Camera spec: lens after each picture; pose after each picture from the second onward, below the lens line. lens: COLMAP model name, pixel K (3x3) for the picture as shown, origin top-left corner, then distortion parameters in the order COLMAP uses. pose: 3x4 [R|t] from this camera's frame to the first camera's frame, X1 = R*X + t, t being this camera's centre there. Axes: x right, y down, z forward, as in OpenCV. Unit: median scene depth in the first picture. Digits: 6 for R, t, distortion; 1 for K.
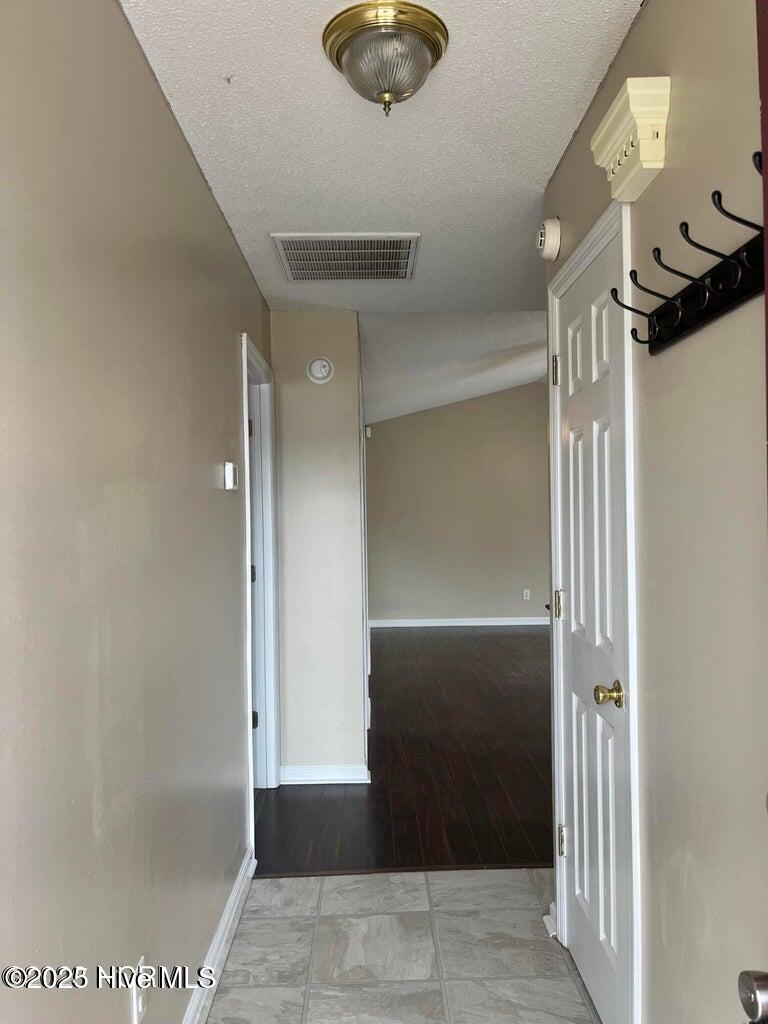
lens RADIAL K [[780.3, 0, 384.4], [0, 780.3, 513.2], [0, 0, 1]] dist [0.044676, -0.026926]
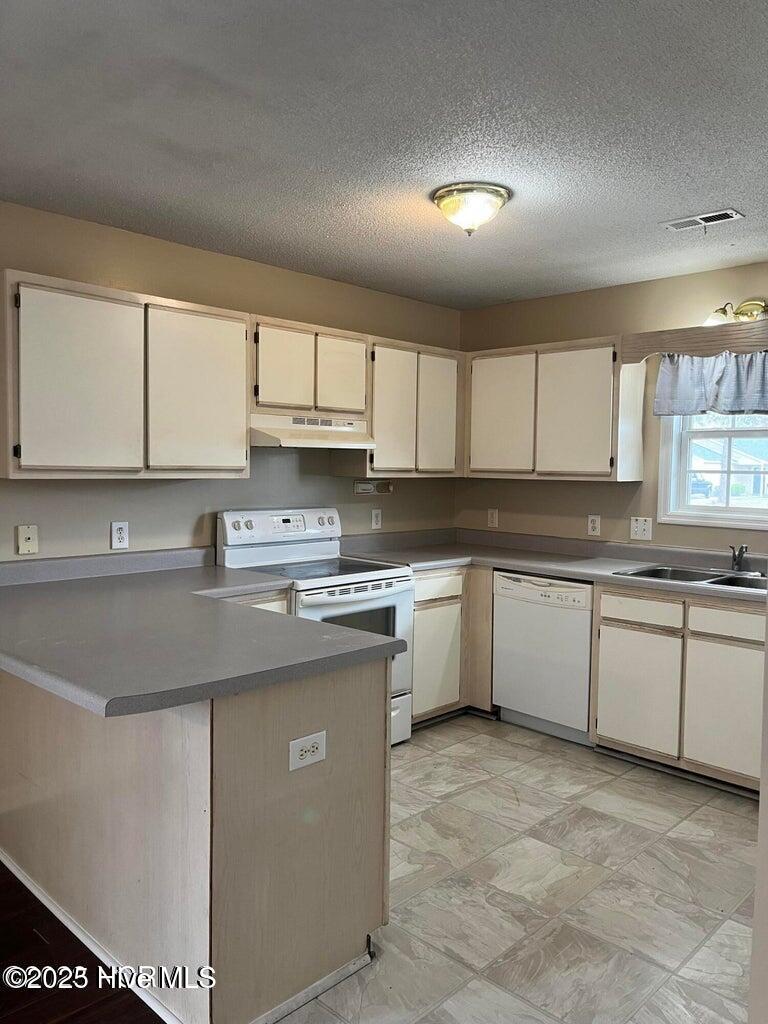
lens RADIAL K [[780.3, 0, 388.8], [0, 780.3, 511.7], [0, 0, 1]] dist [0.044676, -0.026926]
pose [[-0.707968, -0.041812, 0.705006, -0.633186], [-0.004031, 0.998469, 0.055169, -0.019263], [-0.706233, 0.036216, -0.707052, 1.932078]]
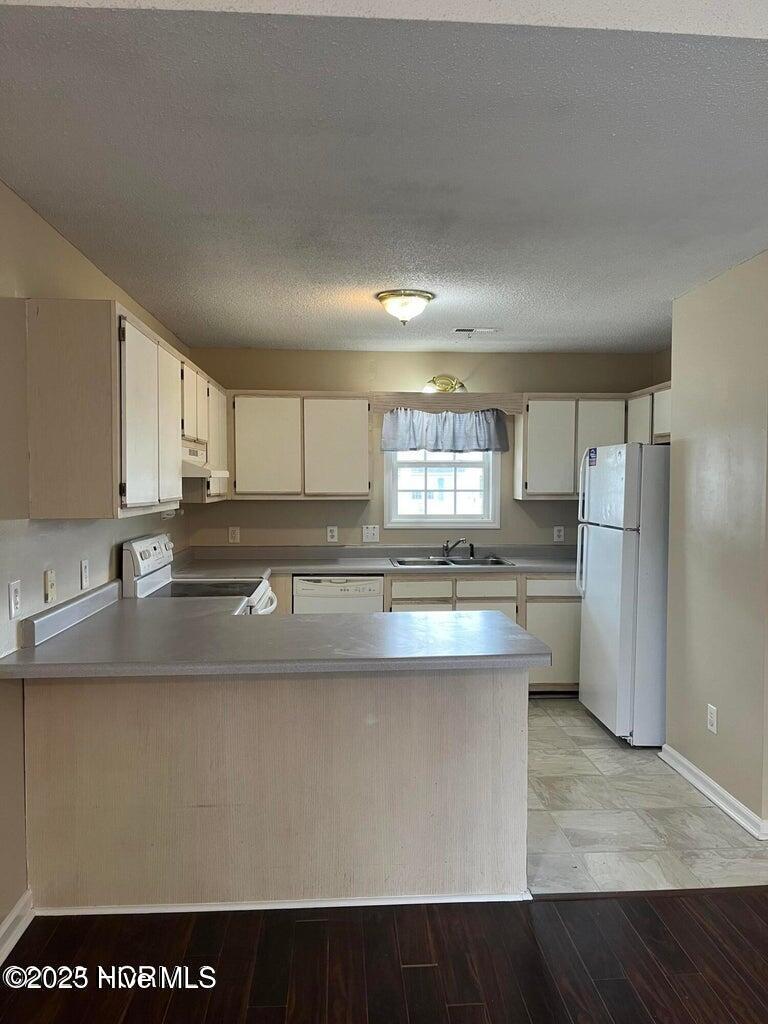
lens RADIAL K [[780.3, 0, 385.2], [0, 780.3, 509.9], [0, 0, 1]] dist [0.044676, -0.026926]
pose [[-0.998669, 0.014336, -0.049540, 0.266724], [0.012315, 0.999089, 0.040871, -0.054265], [0.050080, 0.040207, -0.997936, 2.635623]]
